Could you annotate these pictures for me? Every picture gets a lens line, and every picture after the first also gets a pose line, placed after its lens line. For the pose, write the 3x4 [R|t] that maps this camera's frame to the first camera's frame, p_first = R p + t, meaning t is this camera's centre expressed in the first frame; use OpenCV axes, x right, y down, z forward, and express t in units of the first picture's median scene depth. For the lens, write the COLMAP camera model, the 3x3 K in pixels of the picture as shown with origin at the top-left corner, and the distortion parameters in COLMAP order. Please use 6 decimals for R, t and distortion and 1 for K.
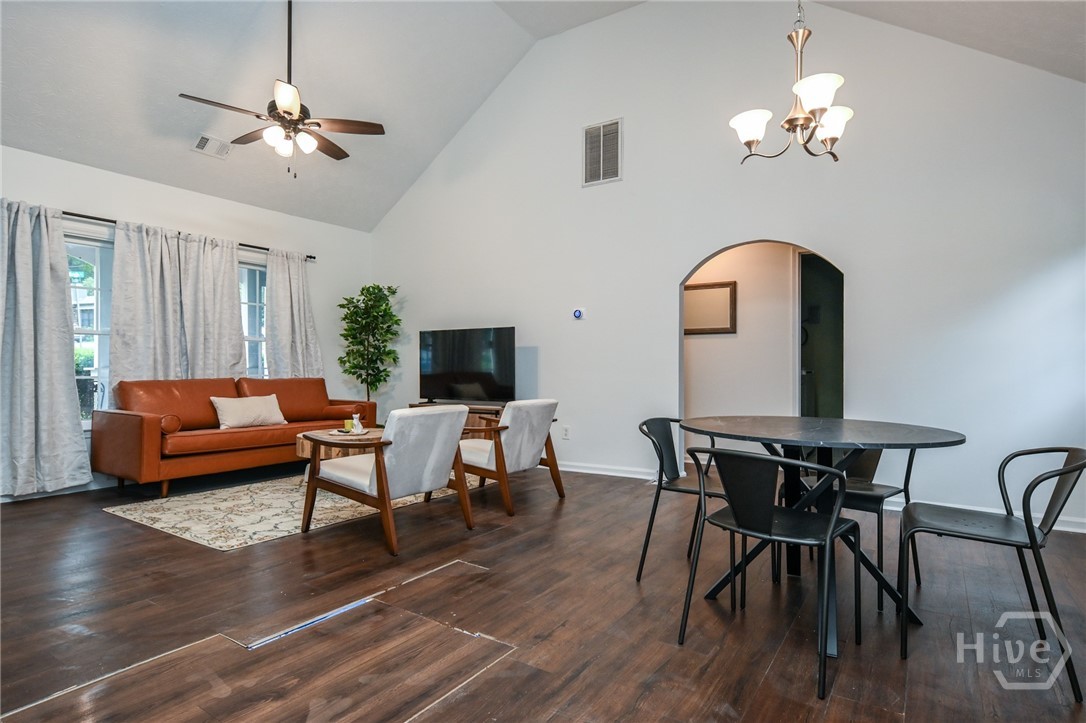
lens RADIAL K [[575.9, 0, 538.4], [0, 575.9, 364.4], [0, 0, 1]] dist [0.004921, -0.003704]
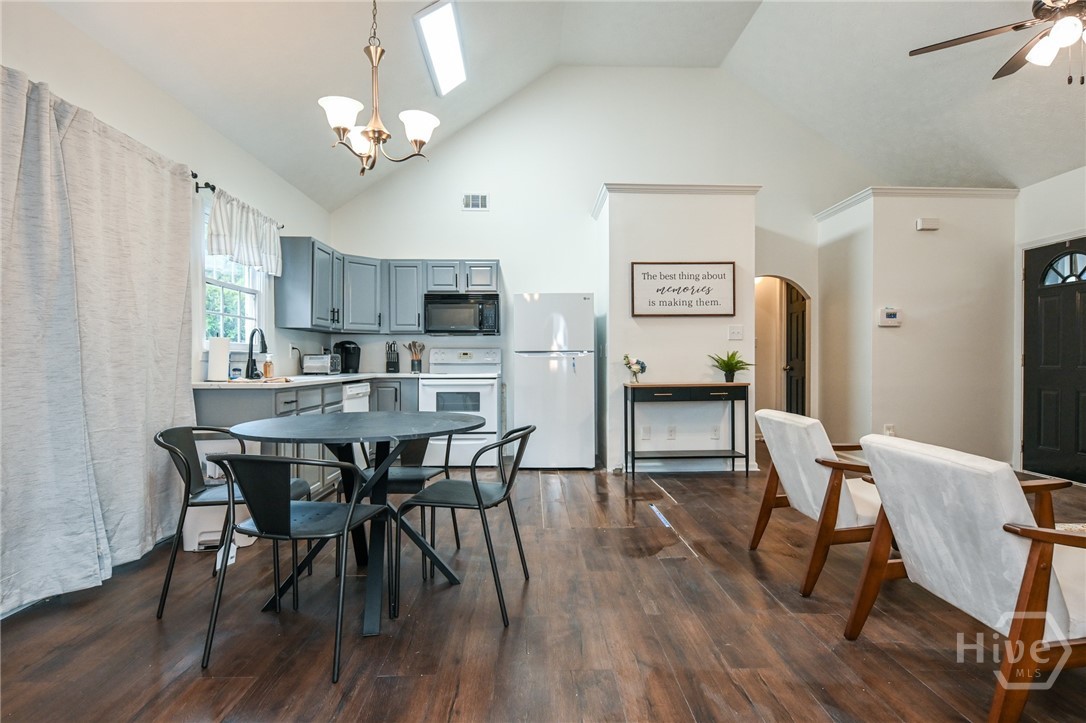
lens RADIAL K [[575.9, 0, 544.0], [0, 575.9, 361.3], [0, 0, 1]] dist [0.004921, -0.003704]
pose [[-0.821059, -0.000021, -0.570843, 0.395302], [0.000924, 0.999999, -0.001367, -0.001997], [0.570842, -0.001650, -0.821058, 1.005109]]
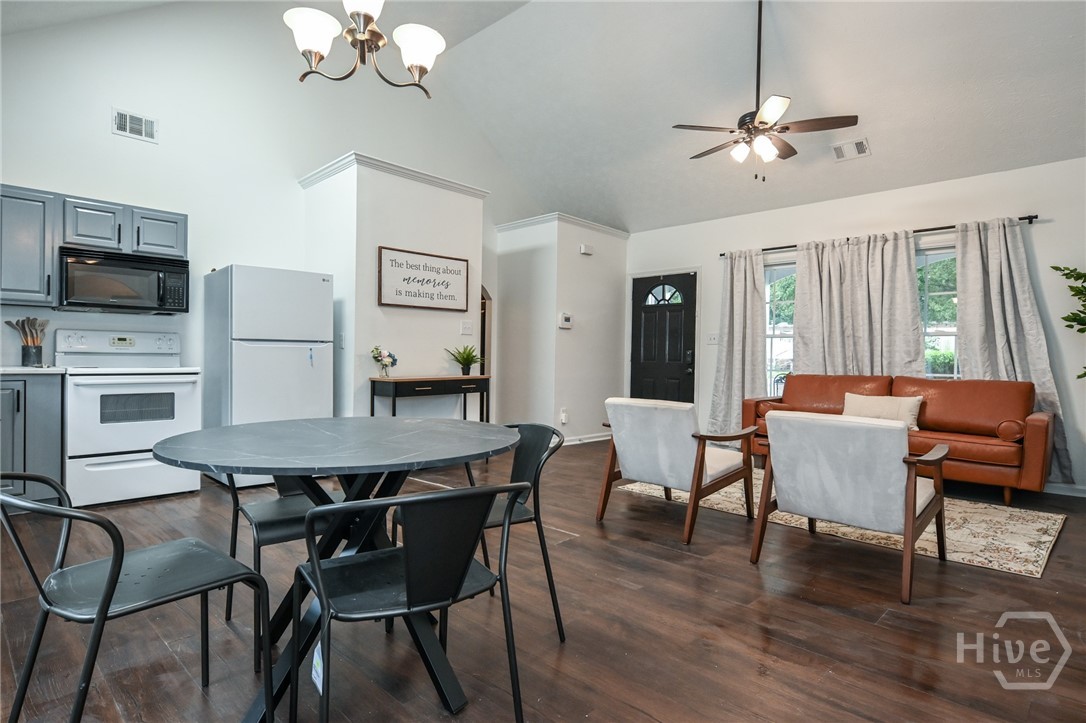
lens RADIAL K [[575.9, 0, 542.1], [0, 575.9, 362.7], [0, 0, 1]] dist [0.004921, -0.003704]
pose [[-0.181811, 0.006046, -0.983315, 0.572552], [-0.012315, 0.999889, 0.008425, 0.000421], [0.983256, 0.013641, -0.181716, 0.672962]]
